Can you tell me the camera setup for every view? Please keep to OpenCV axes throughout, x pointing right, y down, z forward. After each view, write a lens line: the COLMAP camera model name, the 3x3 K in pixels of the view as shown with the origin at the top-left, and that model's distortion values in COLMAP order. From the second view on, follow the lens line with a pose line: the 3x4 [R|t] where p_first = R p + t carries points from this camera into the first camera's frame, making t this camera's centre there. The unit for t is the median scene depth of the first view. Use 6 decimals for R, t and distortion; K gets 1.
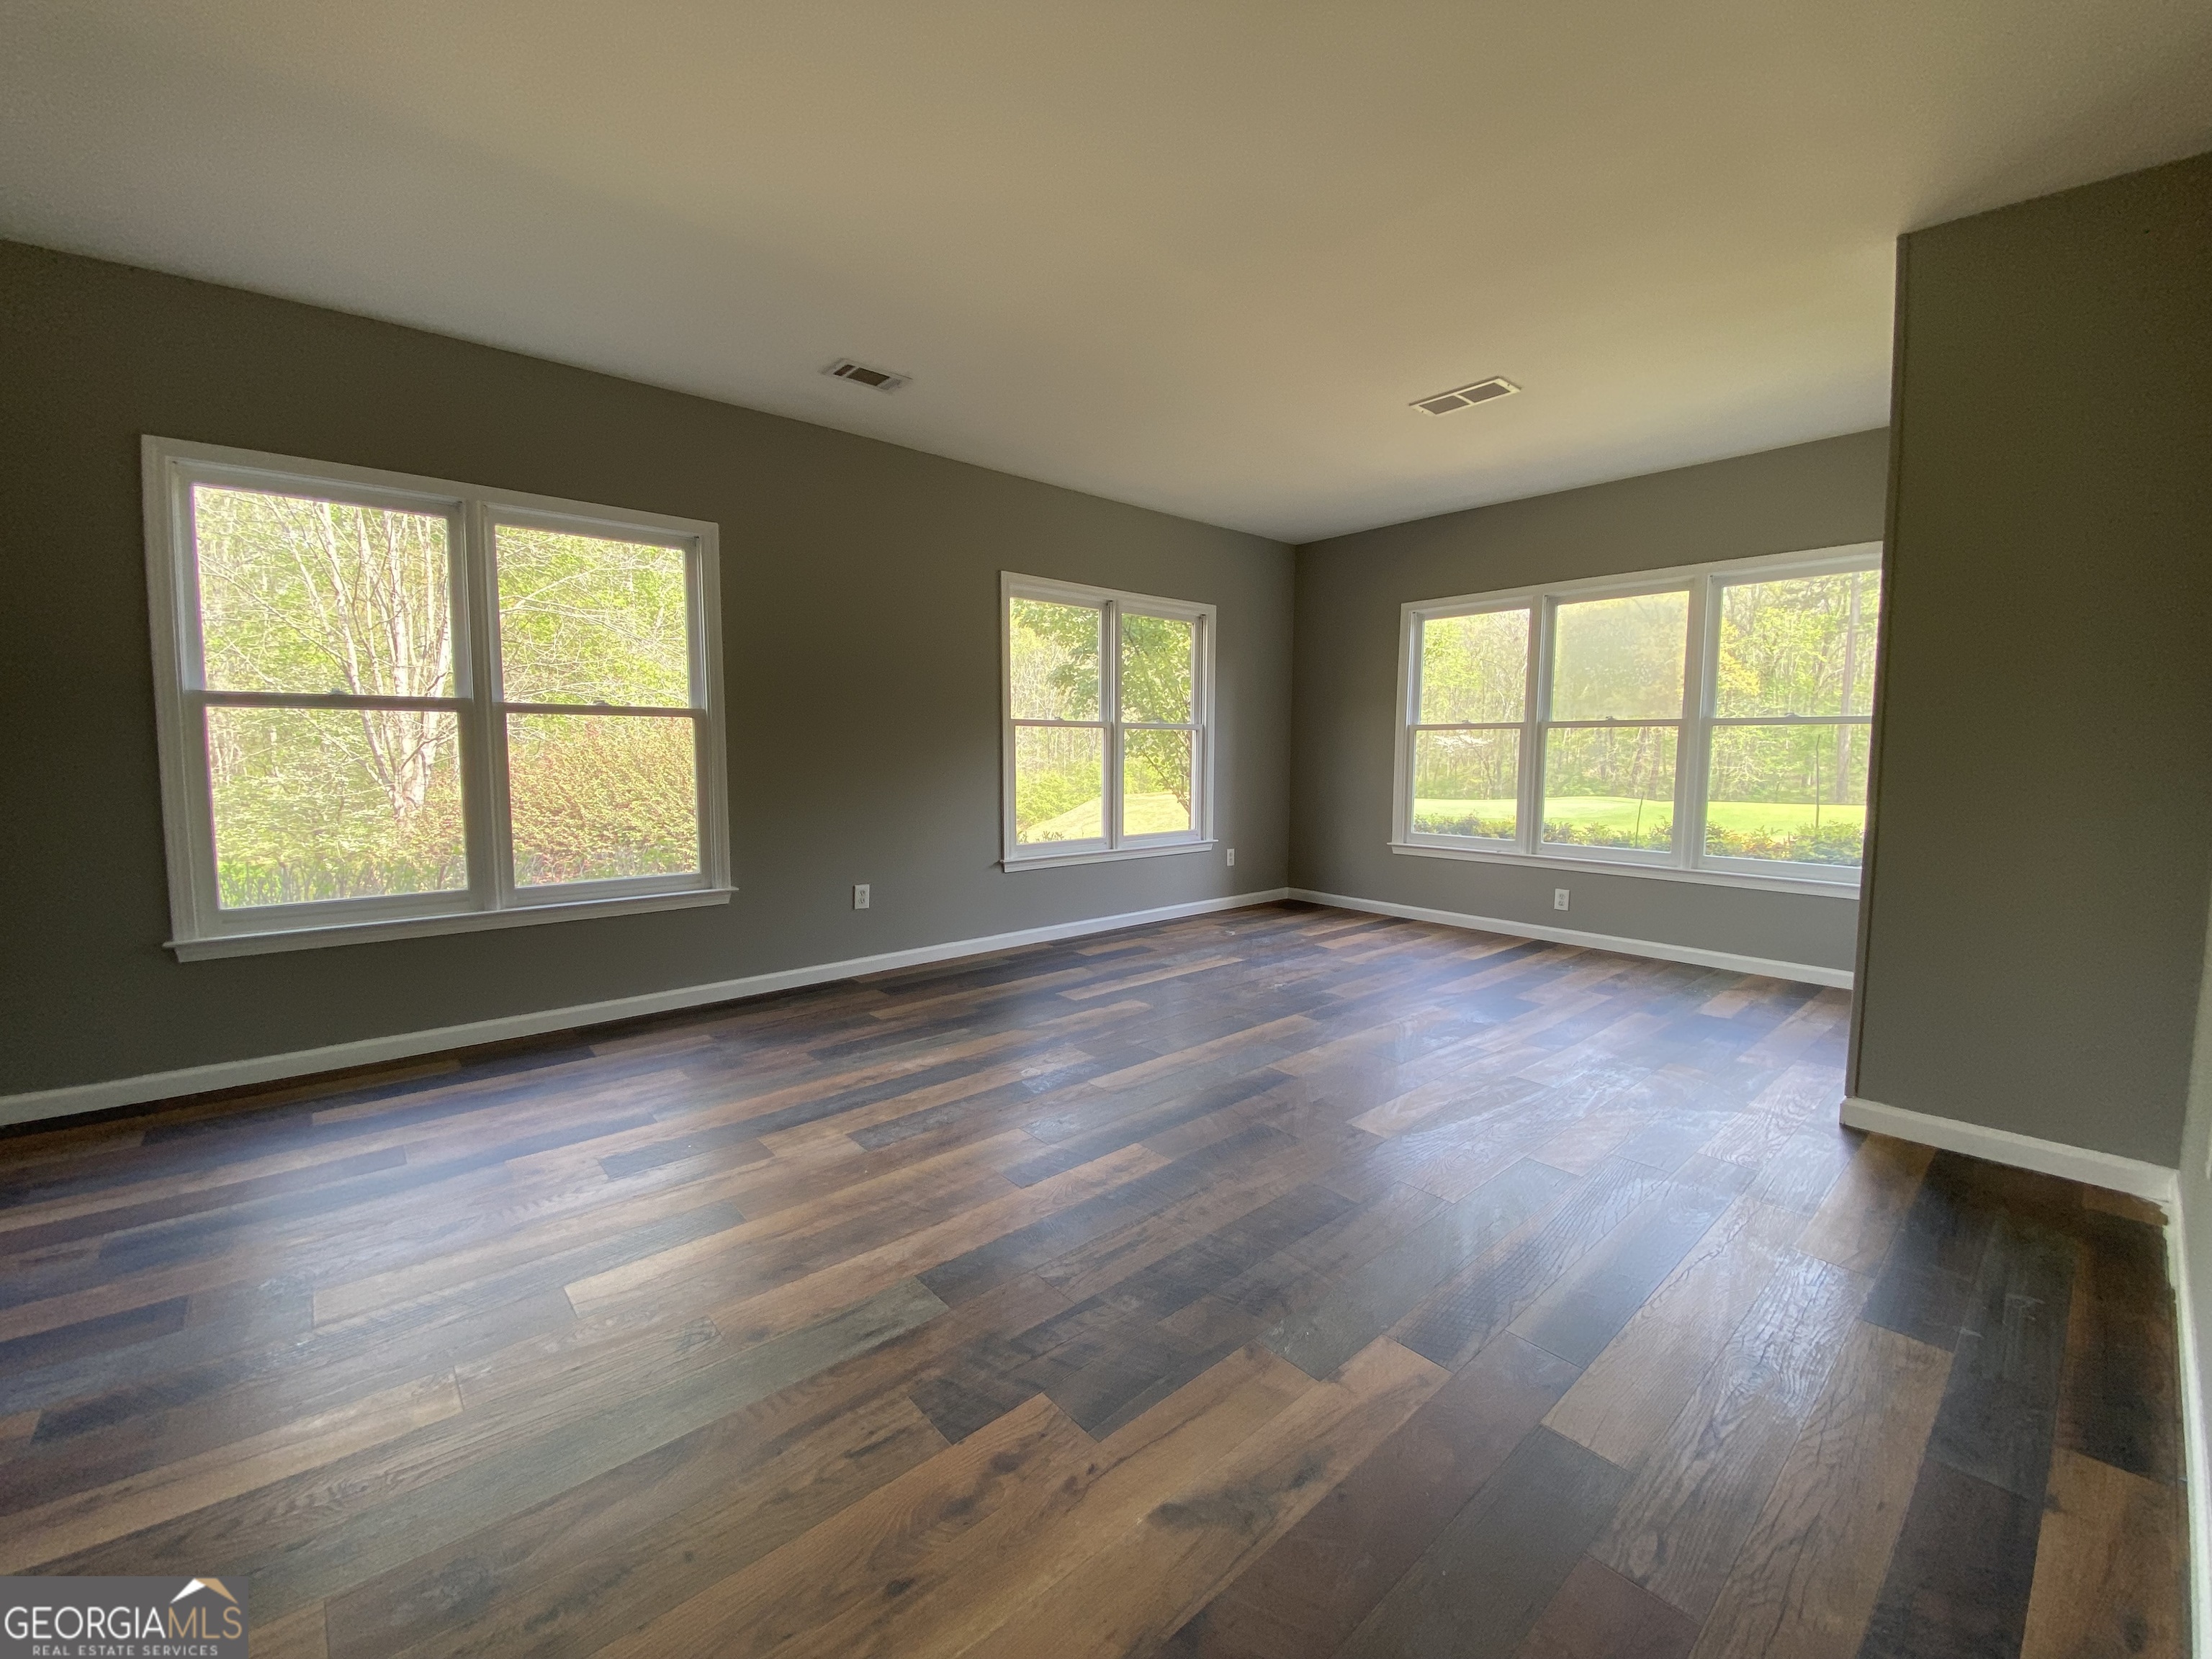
lens RADIAL K [[902.1, 0, 1106.0], [0, 902.1, 829.5], [0, 0, 1]] dist [0.000254, -0.000026]
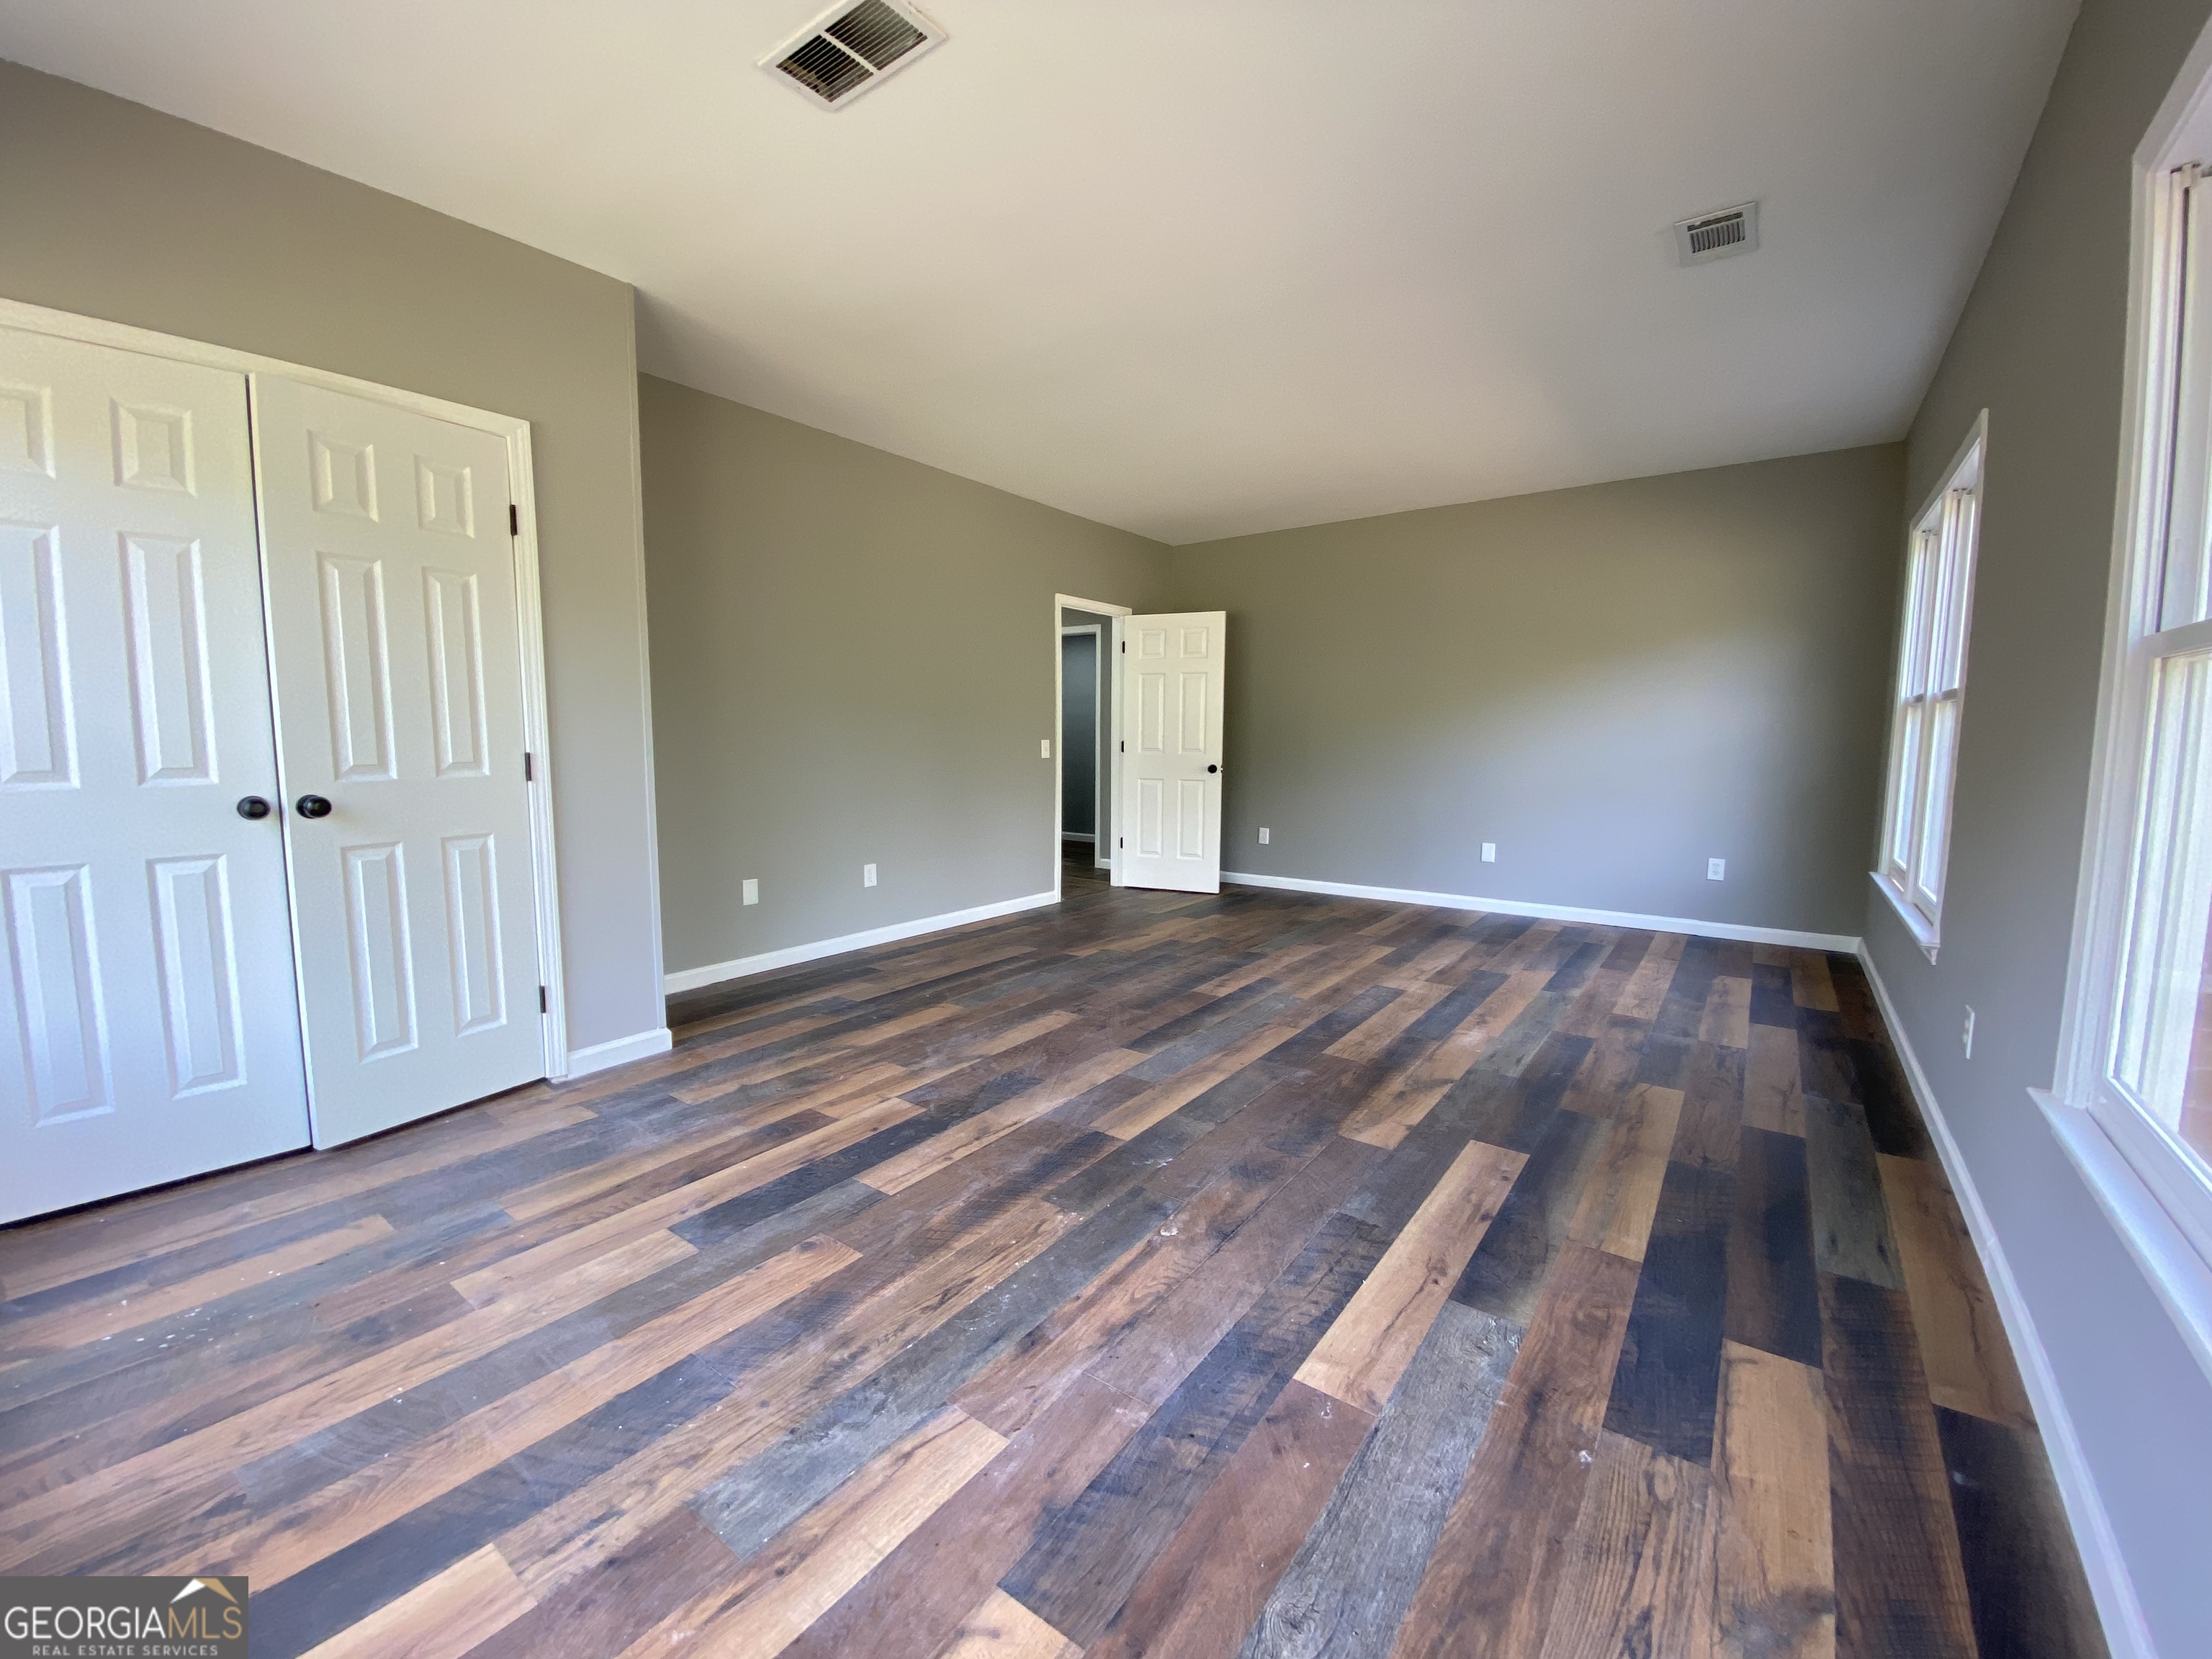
lens RADIAL K [[902.1, 0, 1106.0], [0, 902.1, 829.5], [0, 0, 1]] dist [0.000254, -0.000026]
pose [[-0.977725, 0.013819, -0.209437, 0.409320], [-0.026309, 0.981892, 0.187604, -0.156620], [0.208237, 0.188935, -0.959657, 1.802240]]
